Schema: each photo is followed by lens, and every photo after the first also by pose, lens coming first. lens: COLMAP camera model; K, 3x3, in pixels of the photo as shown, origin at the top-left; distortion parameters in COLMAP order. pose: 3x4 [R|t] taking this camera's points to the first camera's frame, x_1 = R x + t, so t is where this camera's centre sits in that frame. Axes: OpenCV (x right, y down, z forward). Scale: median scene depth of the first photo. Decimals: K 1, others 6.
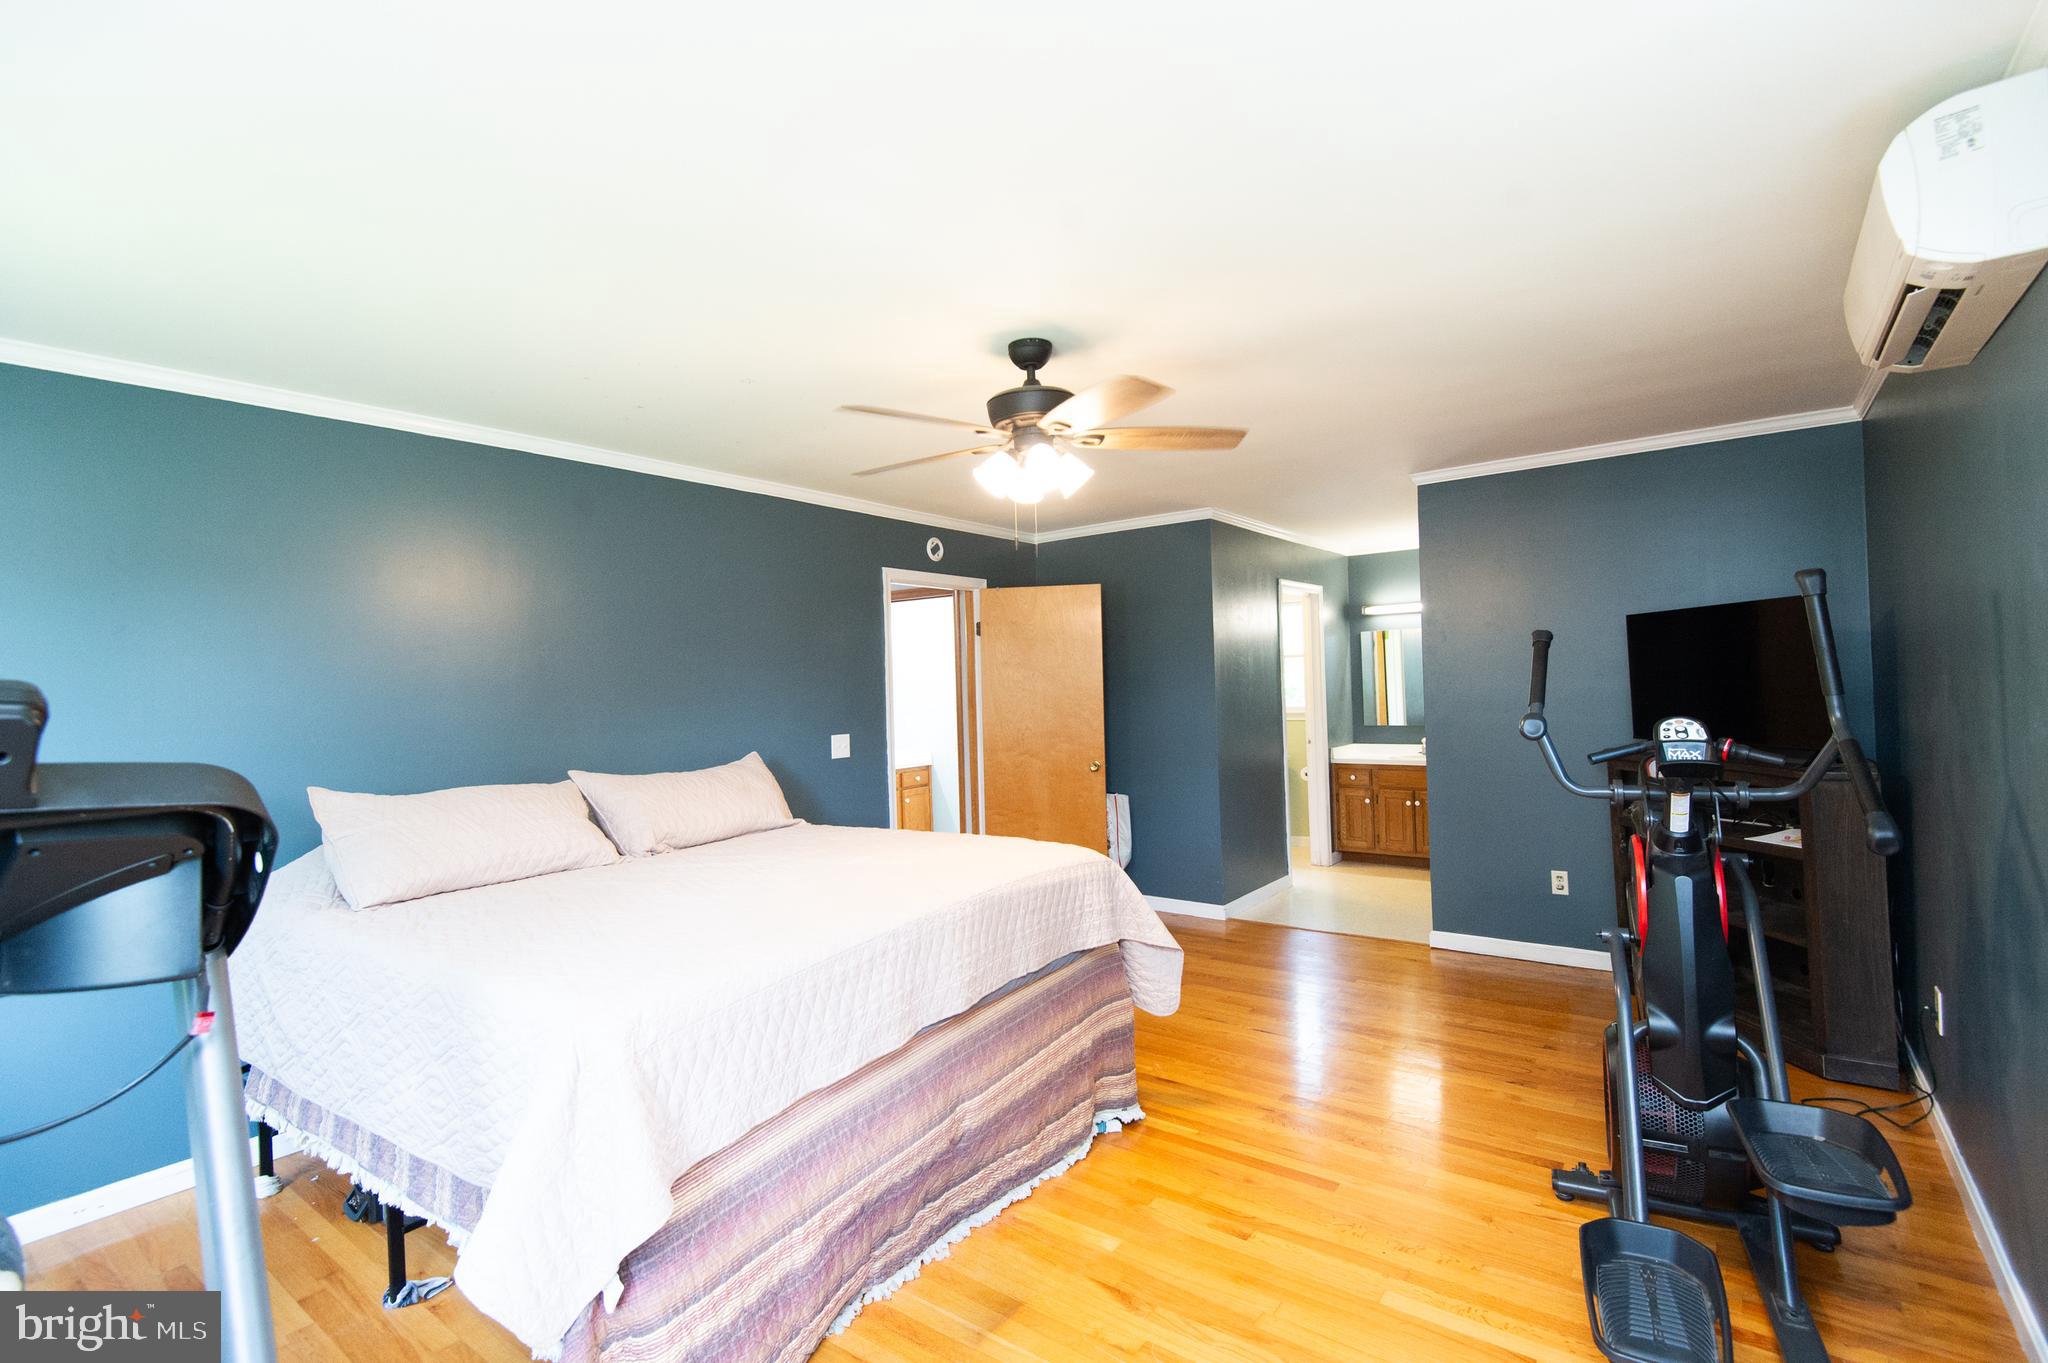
lens RADIAL K [[944.6, 0, 1024.0], [0, 944.6, 681.5], [0, 0, 1]] dist [0.035592, -0.021641]
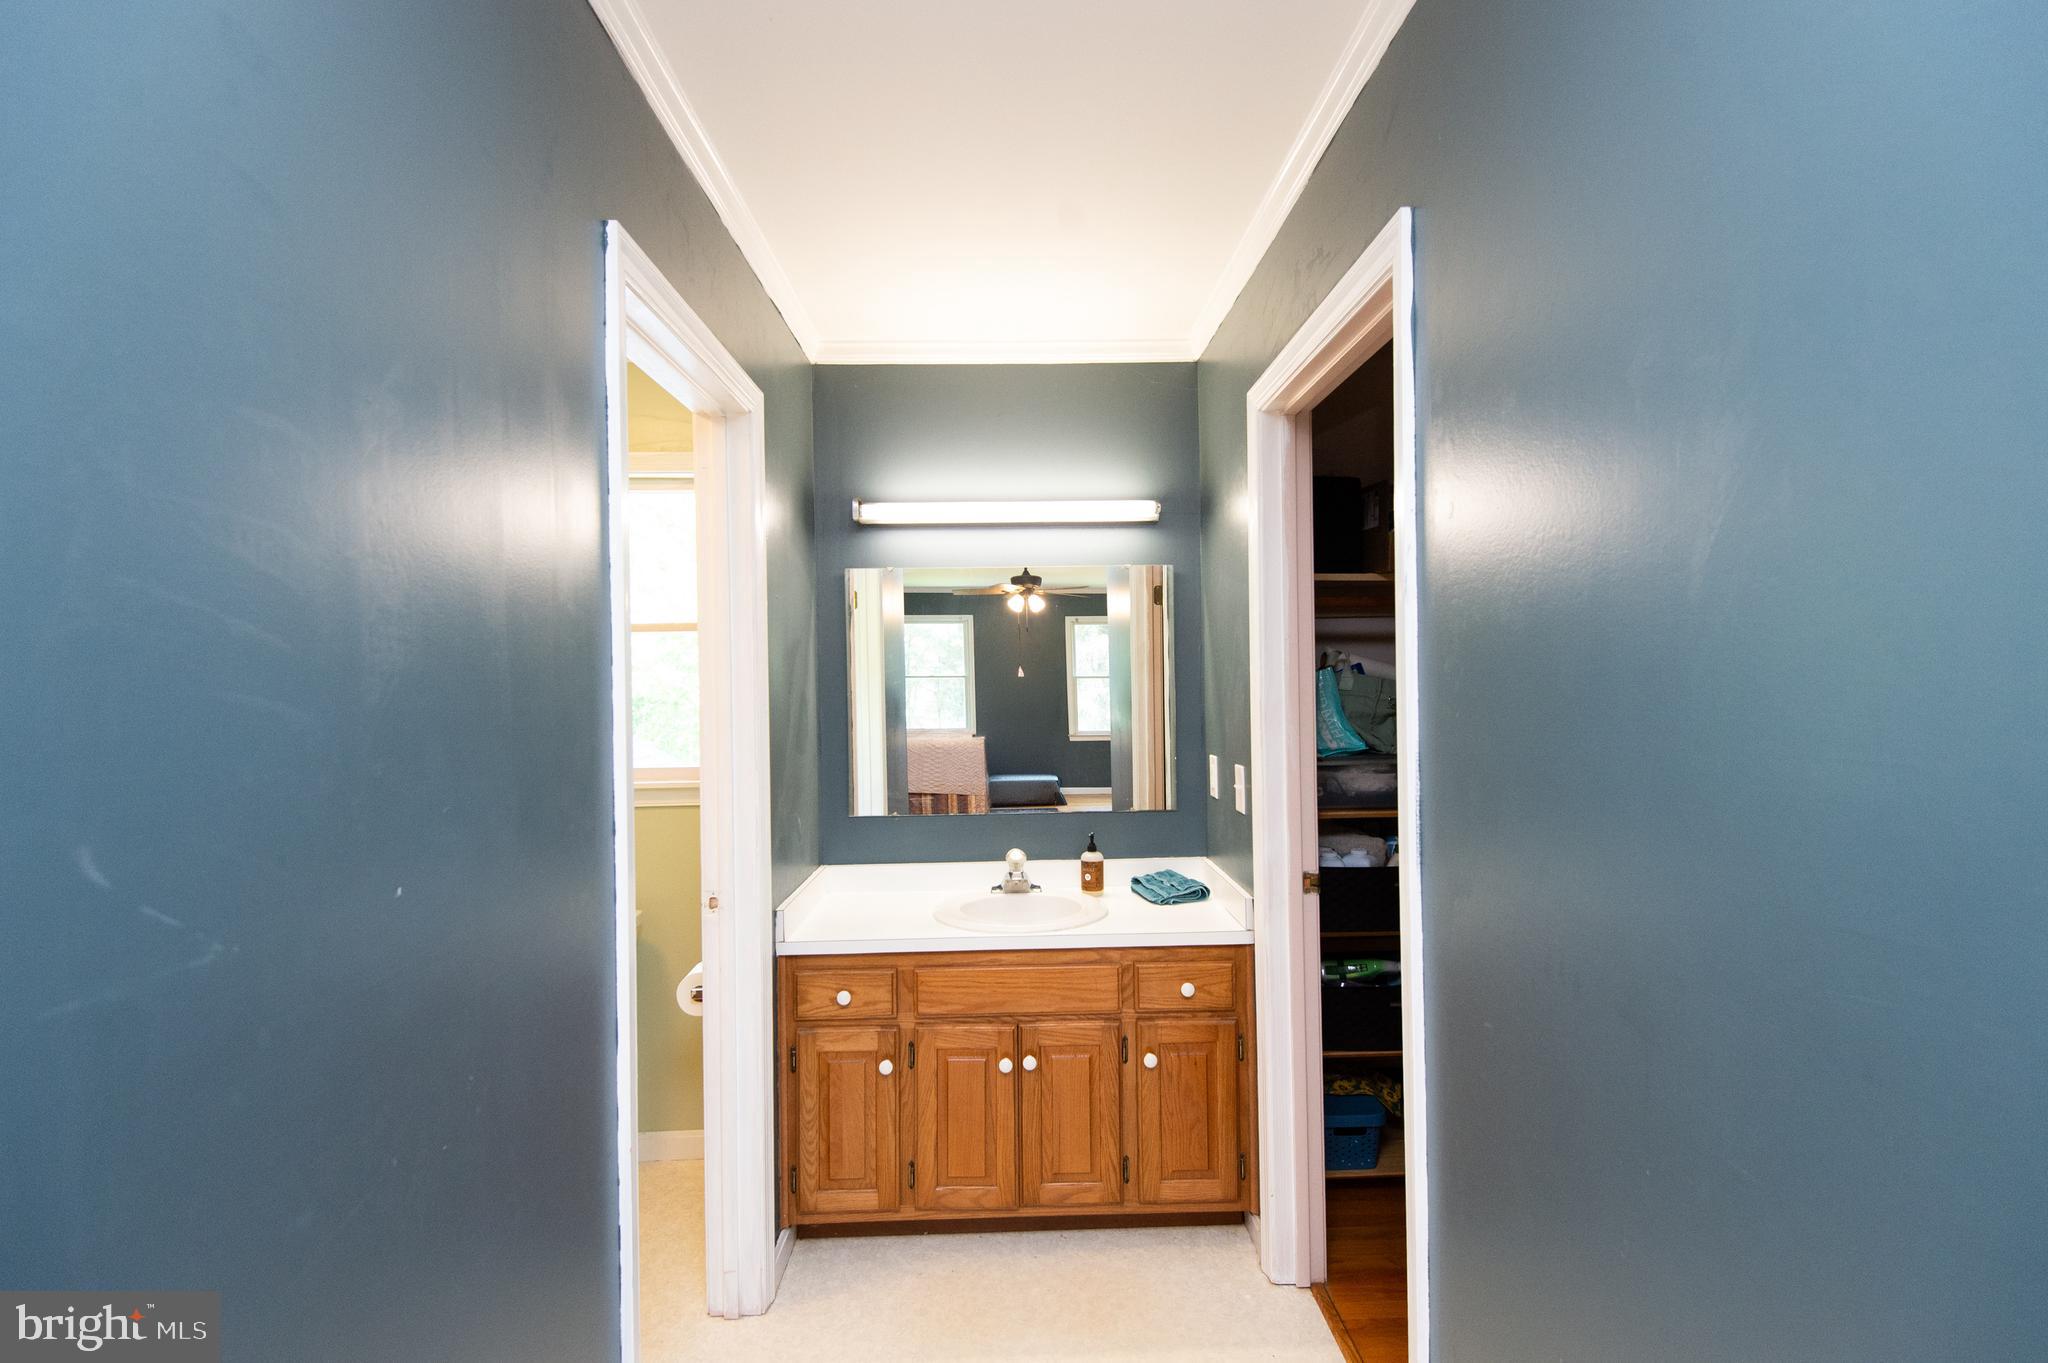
lens RADIAL K [[944.6, 0, 1024.0], [0, 944.6, 681.5], [0, 0, 1]] dist [0.035592, -0.021641]
pose [[0.785144, 0.019017, 0.619022, 0.188044], [-0.009480, 0.999780, -0.018690, -0.002613], [-0.619241, 0.008806, 0.785152, 0.694259]]
